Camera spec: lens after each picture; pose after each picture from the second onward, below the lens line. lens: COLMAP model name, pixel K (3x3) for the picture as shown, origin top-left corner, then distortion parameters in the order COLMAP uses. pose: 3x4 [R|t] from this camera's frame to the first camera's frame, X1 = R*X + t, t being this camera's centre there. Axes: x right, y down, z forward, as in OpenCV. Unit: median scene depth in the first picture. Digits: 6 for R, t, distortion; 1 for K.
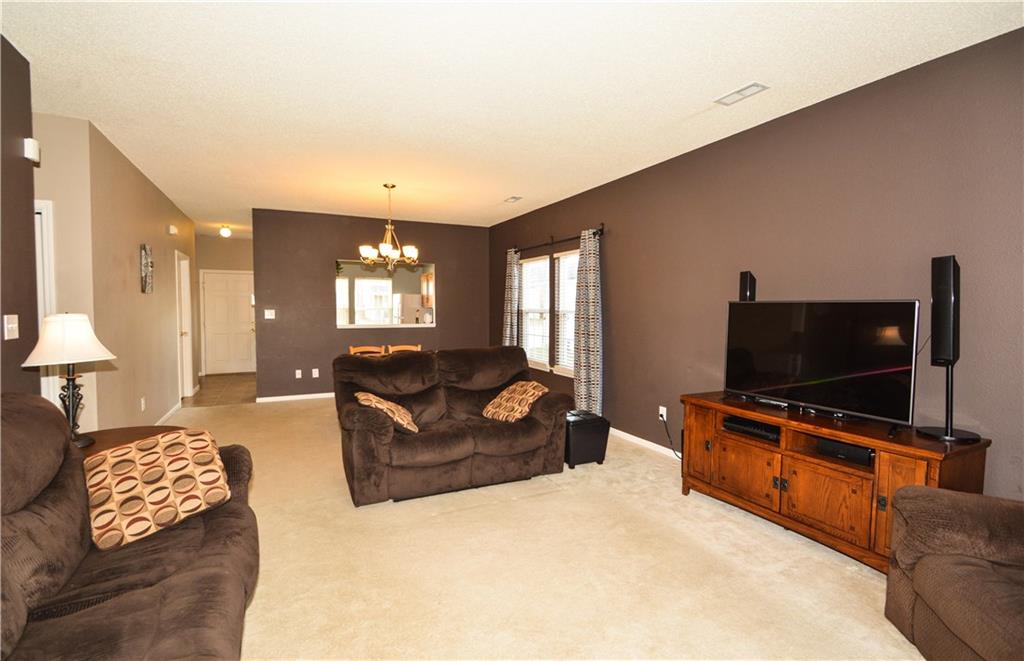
lens RADIAL K [[462.9, 0, 510.5], [0, 462.9, 330.0], [0, 0, 1]] dist [-0.001261, -0.001007]
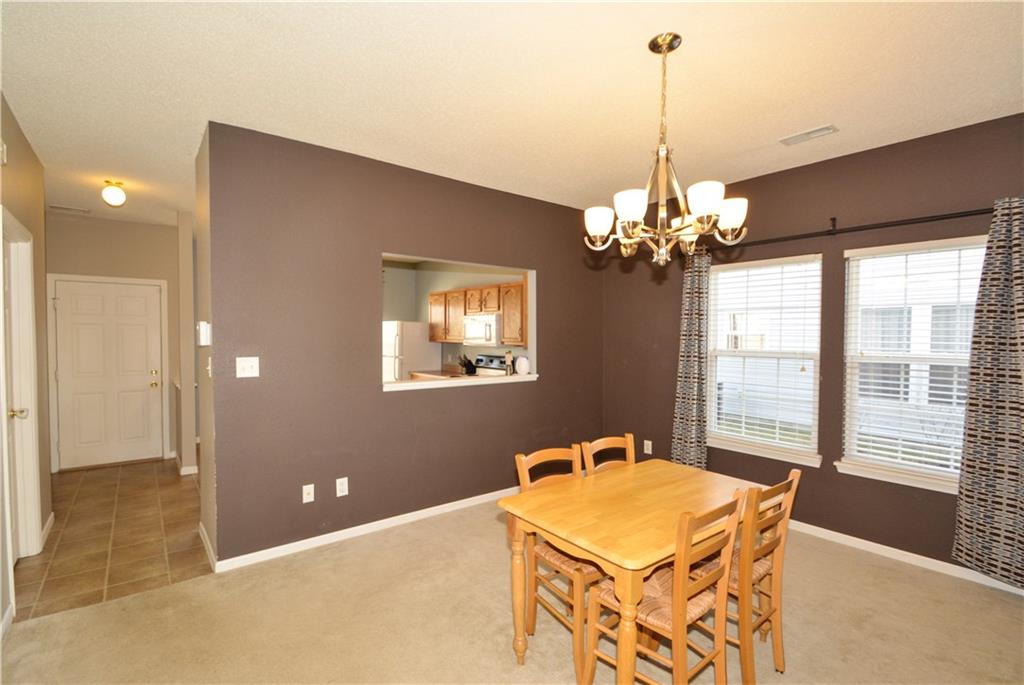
lens RADIAL K [[454.9, 0, 504.7], [0, 454.9, 346.6], [0, 0, 1]] dist [0.024461, -0.012617]
pose [[0.978773, -0.004362, 0.204901, -0.358761], [0.008900, 0.999735, -0.021231, -0.041341], [-0.204754, 0.022604, 0.978552, 0.505782]]
